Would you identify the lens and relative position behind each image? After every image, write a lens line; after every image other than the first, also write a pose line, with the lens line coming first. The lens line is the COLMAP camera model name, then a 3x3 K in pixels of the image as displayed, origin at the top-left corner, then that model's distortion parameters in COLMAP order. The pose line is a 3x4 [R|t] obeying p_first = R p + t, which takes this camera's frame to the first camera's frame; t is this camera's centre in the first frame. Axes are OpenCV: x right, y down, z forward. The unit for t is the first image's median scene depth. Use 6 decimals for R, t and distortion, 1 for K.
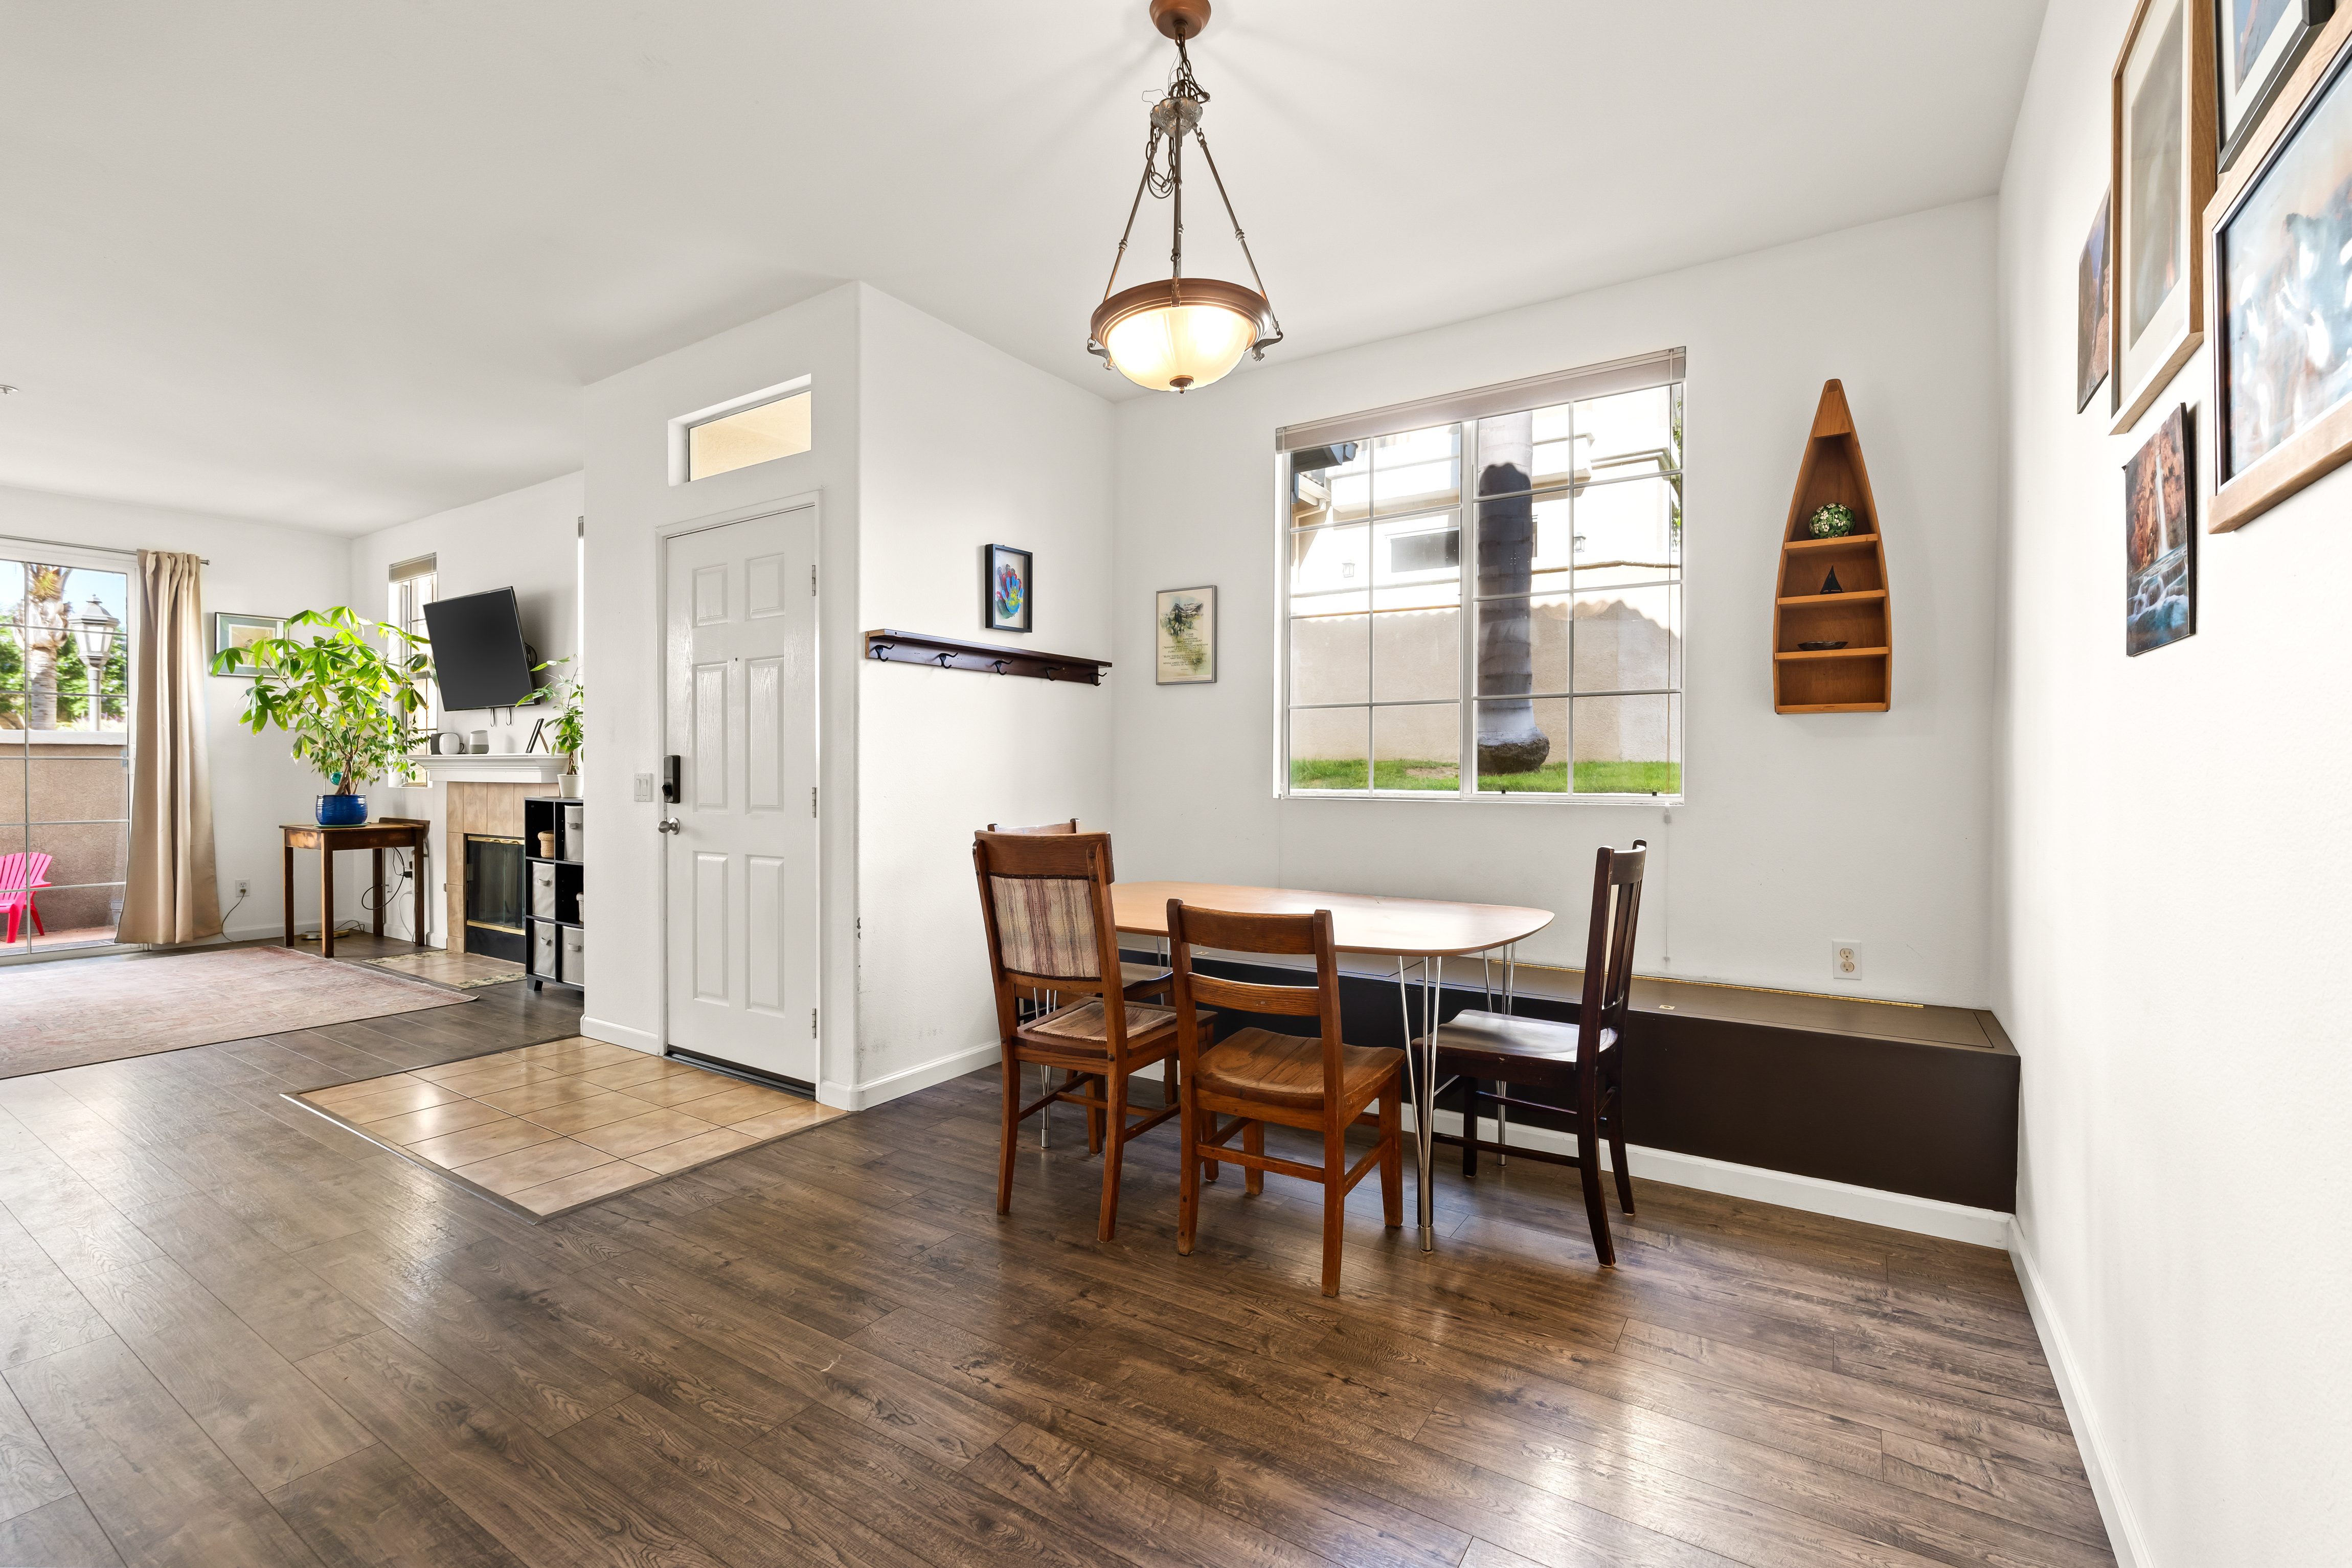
lens RADIAL K [[1034.1, 0, 1183.3], [0, 1034.1, 775.0], [0, 0, 1]] dist [0.000394, 0.000343]
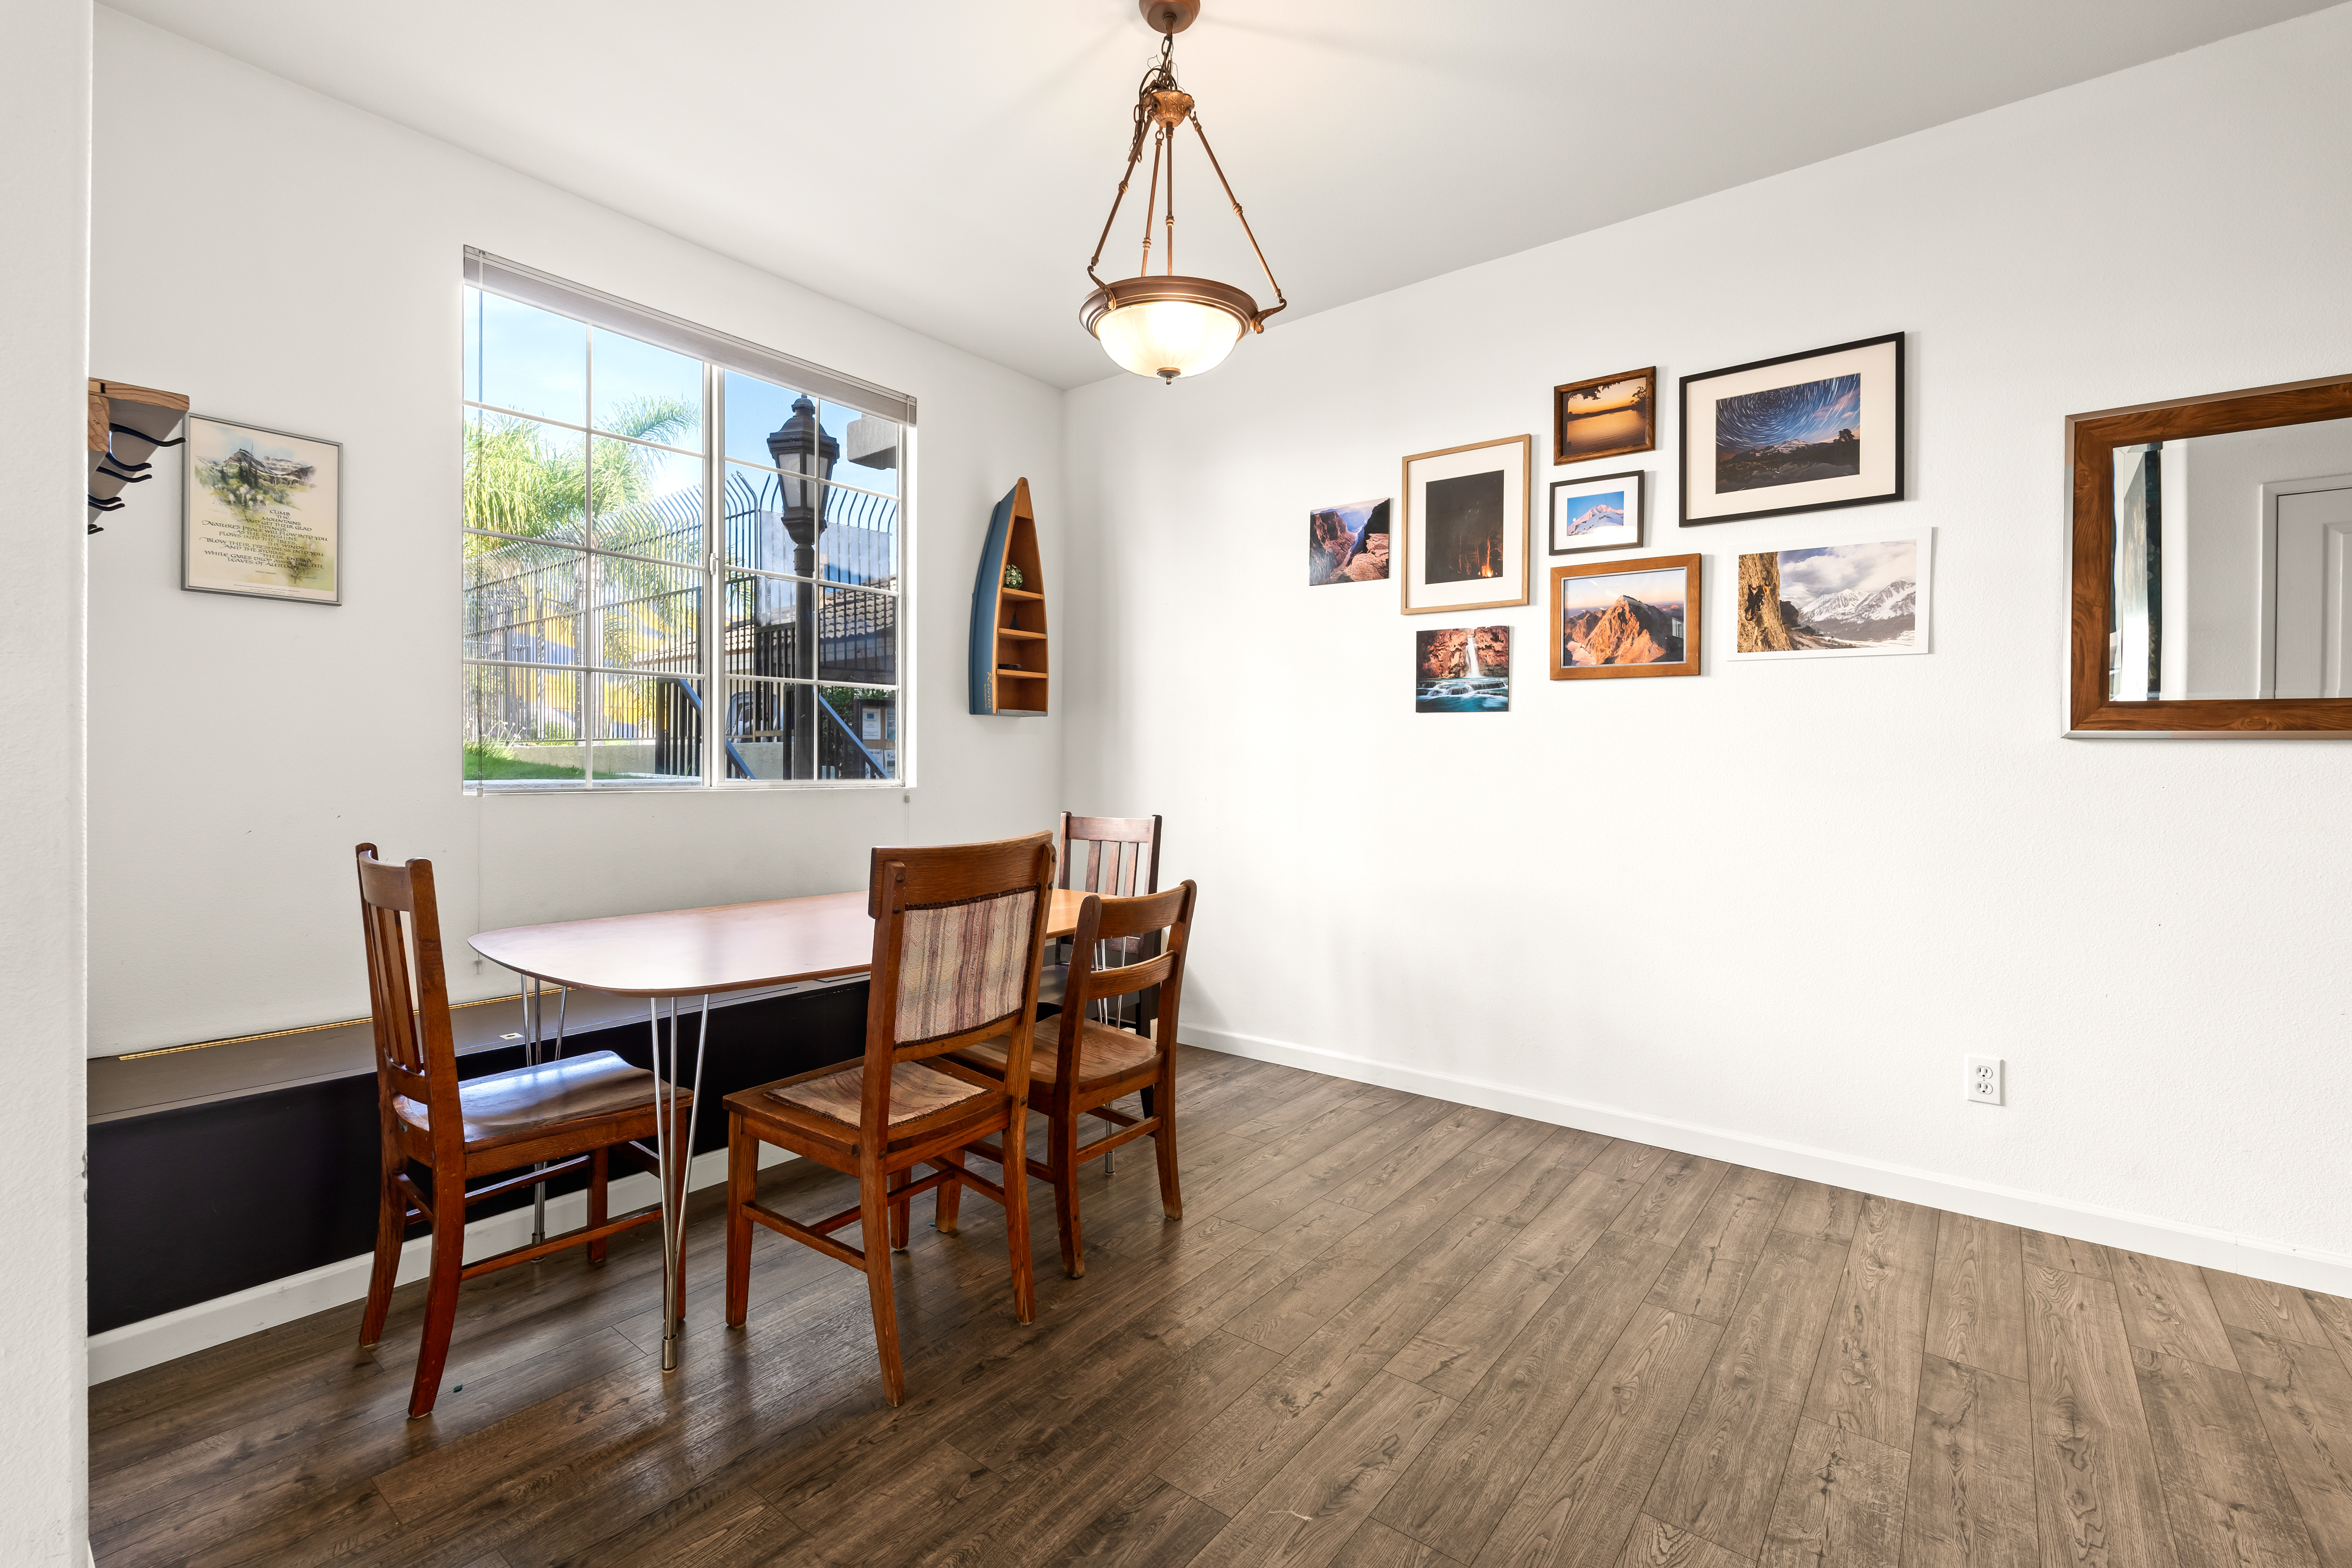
lens RADIAL K [[1034.1, 0, 1179.2], [0, 1034.1, 760.9], [0, 0, 1]] dist [0.000394, 0.000343]
pose [[0.093770, -0.000783, 0.995594, -0.898661], [0.000651, 1.000000, 0.000726, -0.001188], [-0.995594, 0.000580, 0.093770, 0.806784]]
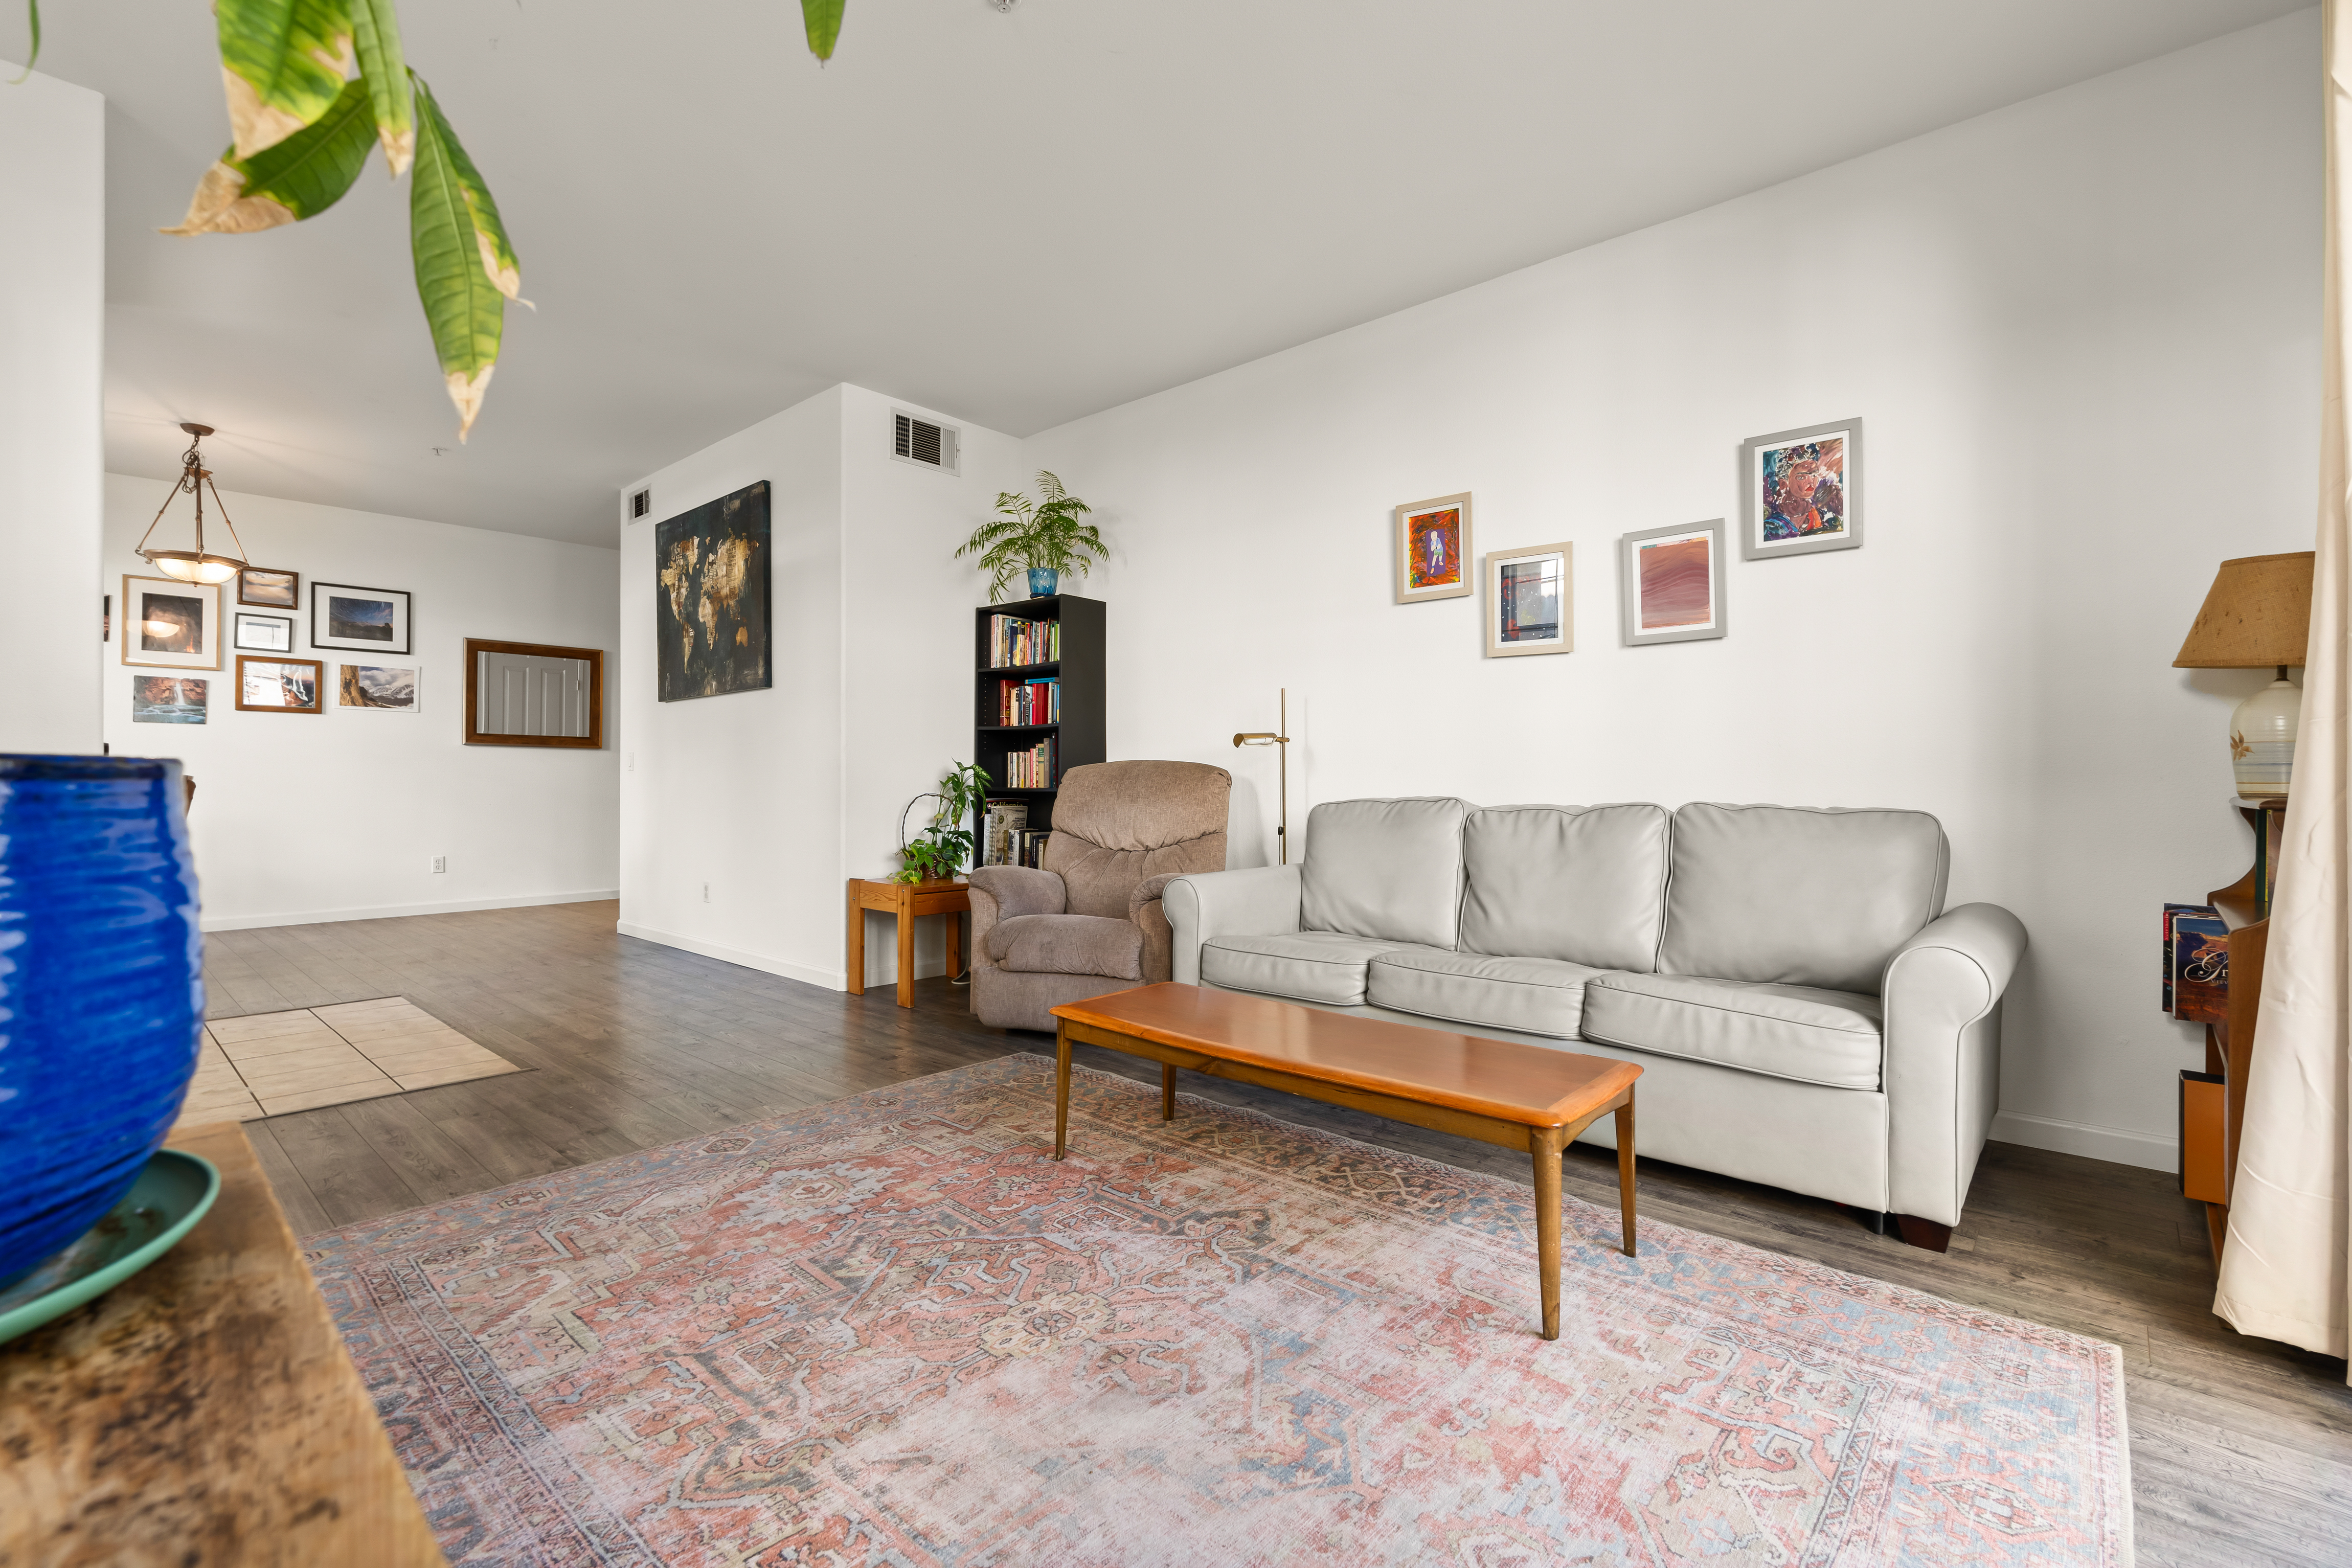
lens RADIAL K [[1034.1, 0, 1168.4], [0, 1034.1, 770.0], [0, 0, 1]] dist [0.000394, 0.000343]
pose [[-0.986927, -0.000801, 0.161163, -2.242679], [-0.000414, 0.999997, 0.002431, 0.040383], [-0.161164, 0.002332, -0.986925, 2.577449]]
